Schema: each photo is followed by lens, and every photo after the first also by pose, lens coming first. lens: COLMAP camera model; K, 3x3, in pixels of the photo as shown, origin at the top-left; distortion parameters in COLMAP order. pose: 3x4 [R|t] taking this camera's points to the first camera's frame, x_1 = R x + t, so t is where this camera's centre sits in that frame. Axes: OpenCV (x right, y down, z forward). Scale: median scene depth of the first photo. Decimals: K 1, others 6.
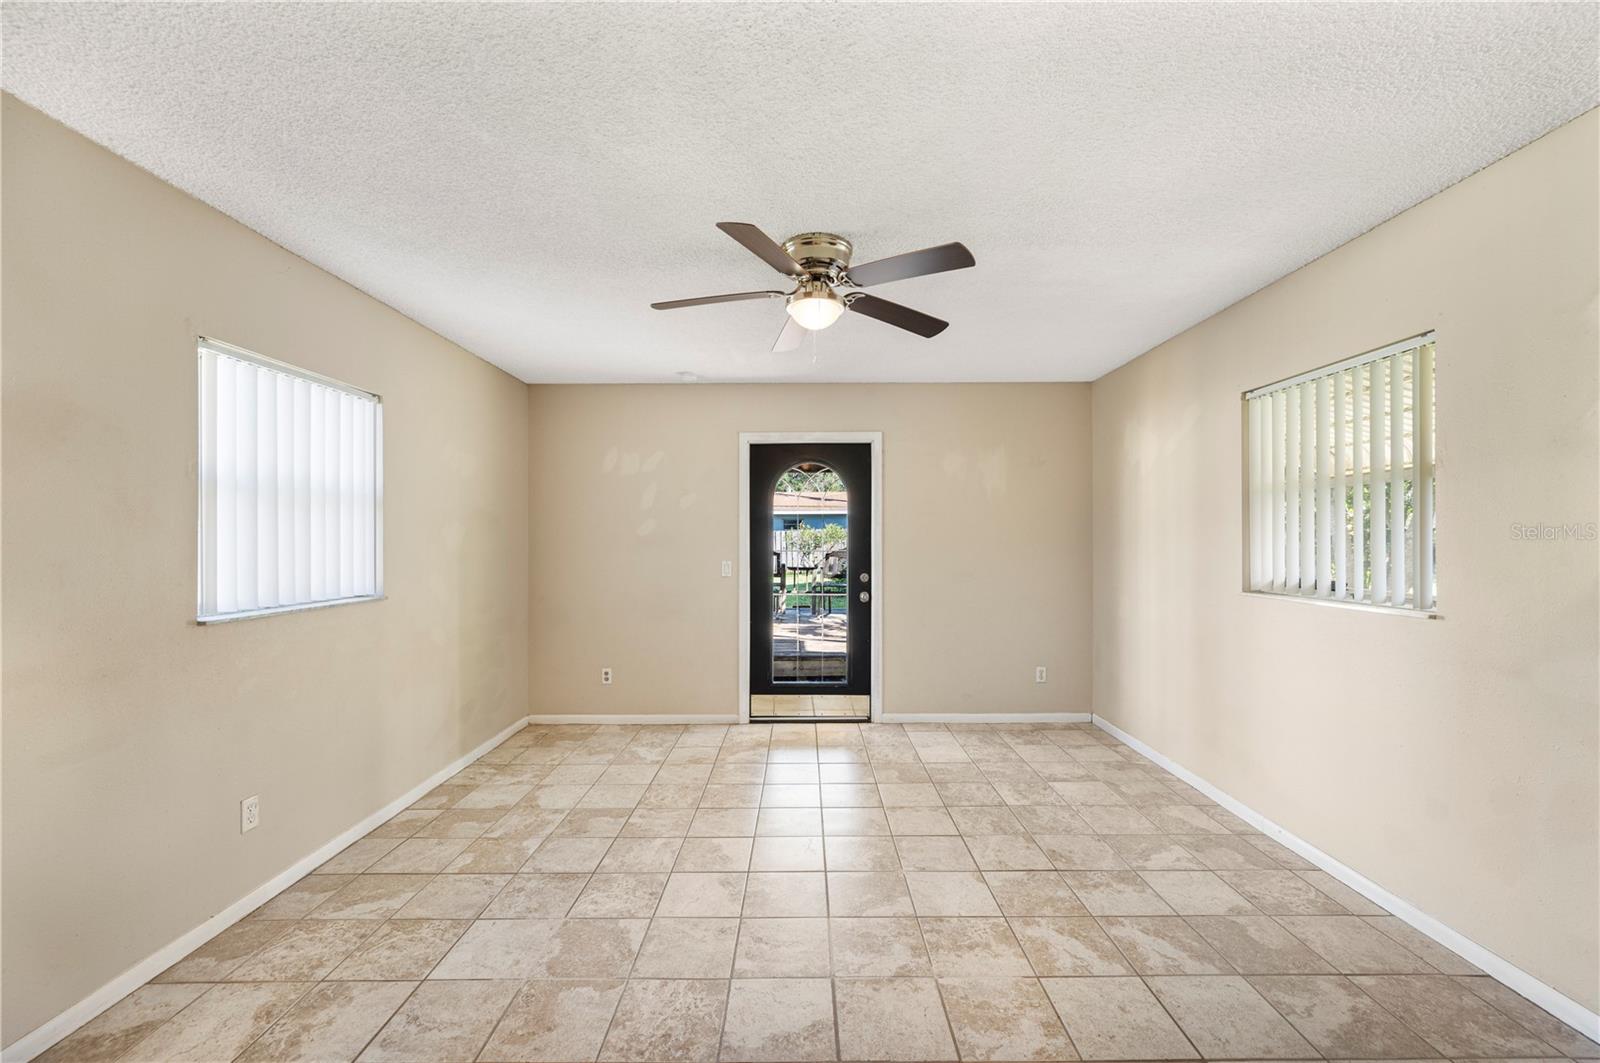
lens RADIAL K [[634.1, 0, 797.4], [0, 634.1, 541.0], [0, 0, 1]] dist [0.000285, -0.000070]
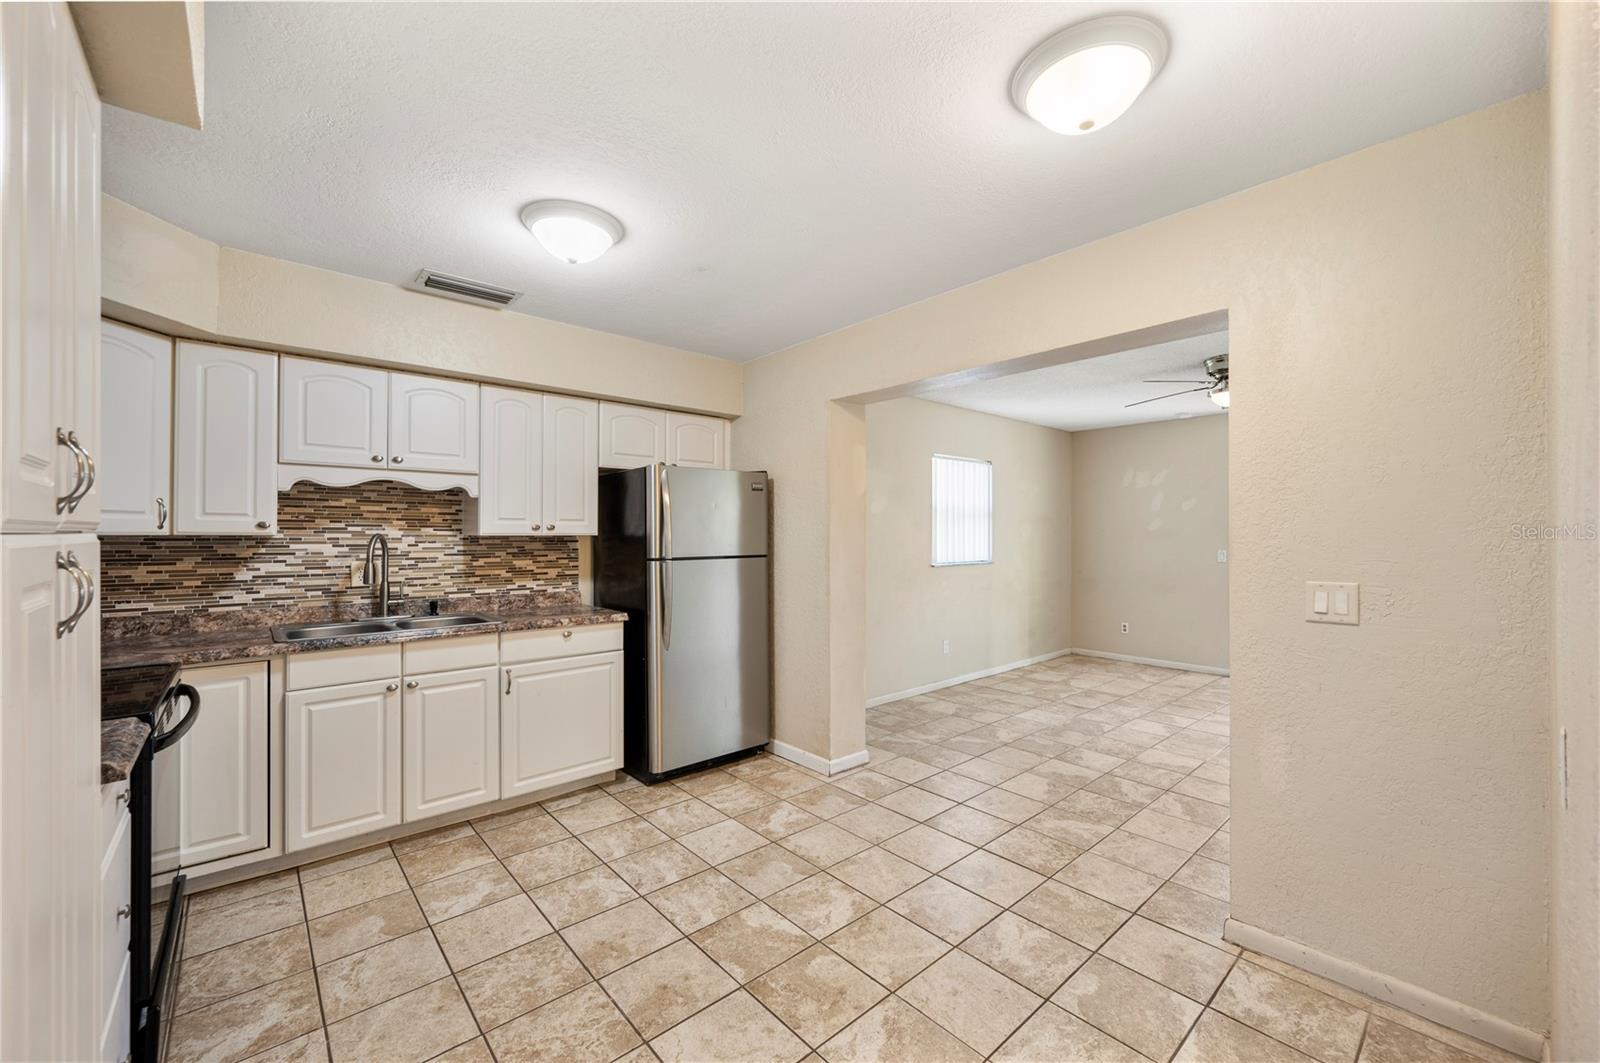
lens RADIAL K [[634.1, 0, 795.0], [0, 634.1, 532.1], [0, 0, 1]] dist [0.000285, -0.000070]
pose [[0.659458, 0.001930, -0.751739, 0.541207], [-0.003943, 0.999992, -0.000892, -0.001875], [0.751731, 0.003552, 0.659461, -0.969994]]
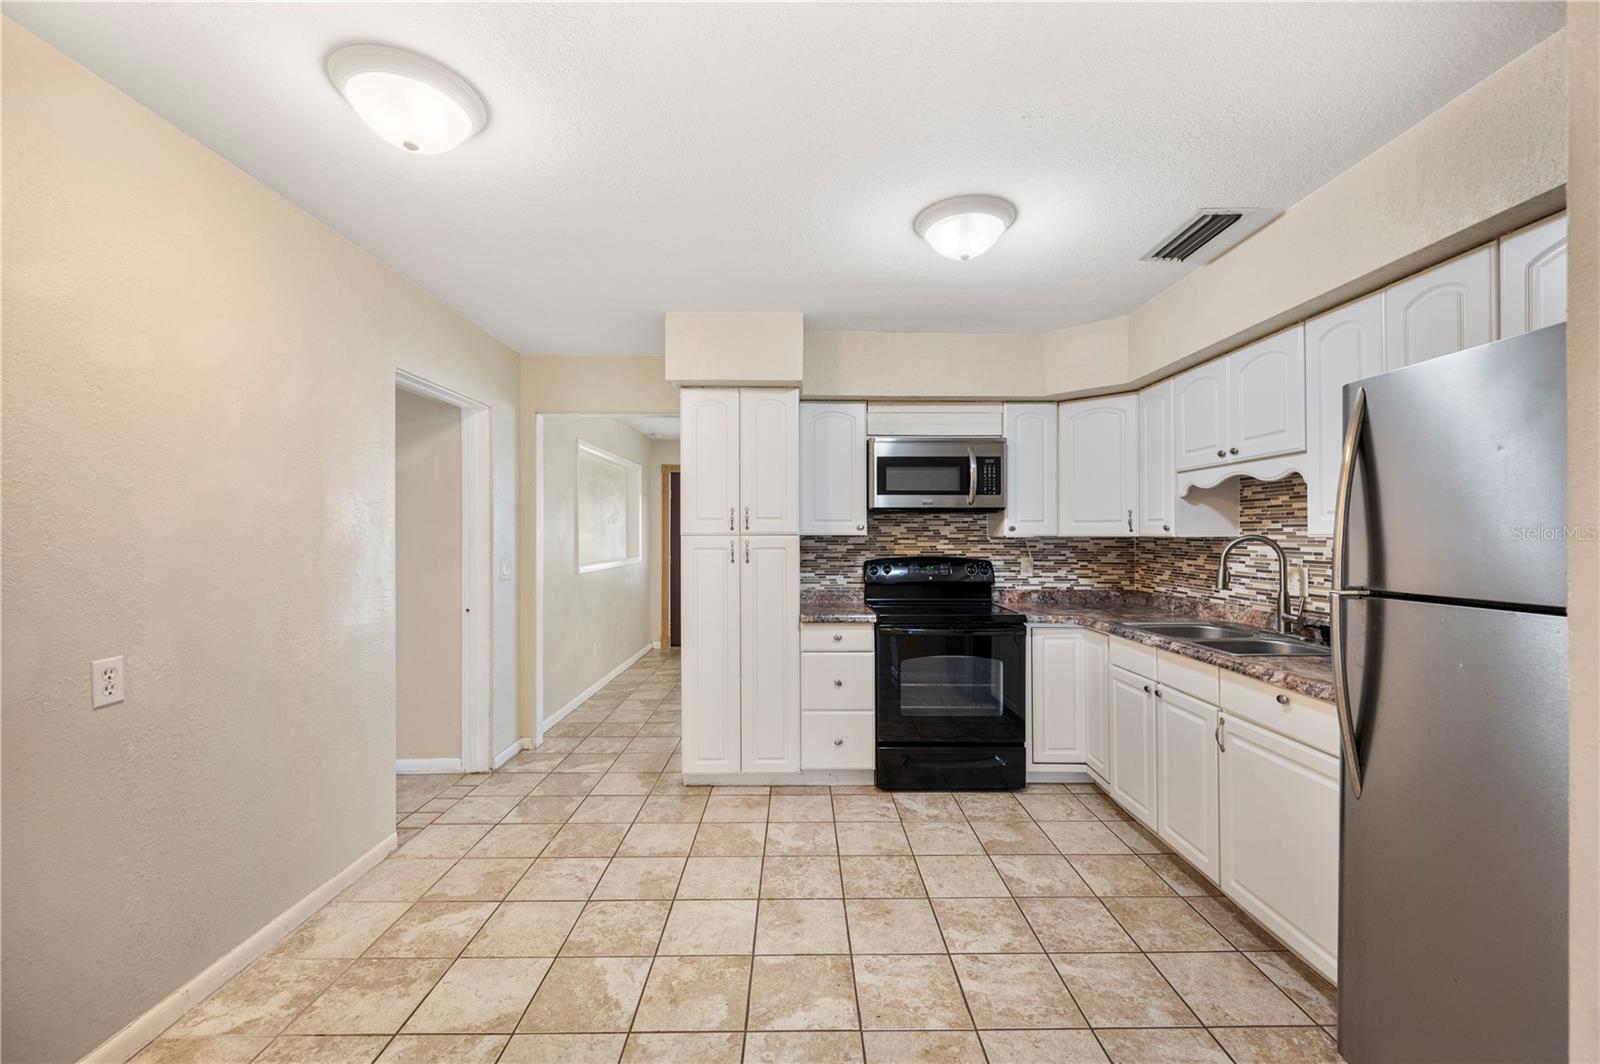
lens RADIAL K [[634.1, 0, 806.8], [0, 634.1, 540.0], [0, 0, 1]] dist [0.000285, -0.000070]
pose [[-0.999767, 0.004510, -0.021109, -0.142377], [0.004342, 0.999959, 0.007985, -0.000389], [0.021144, 0.007891, -0.999745, 0.334414]]
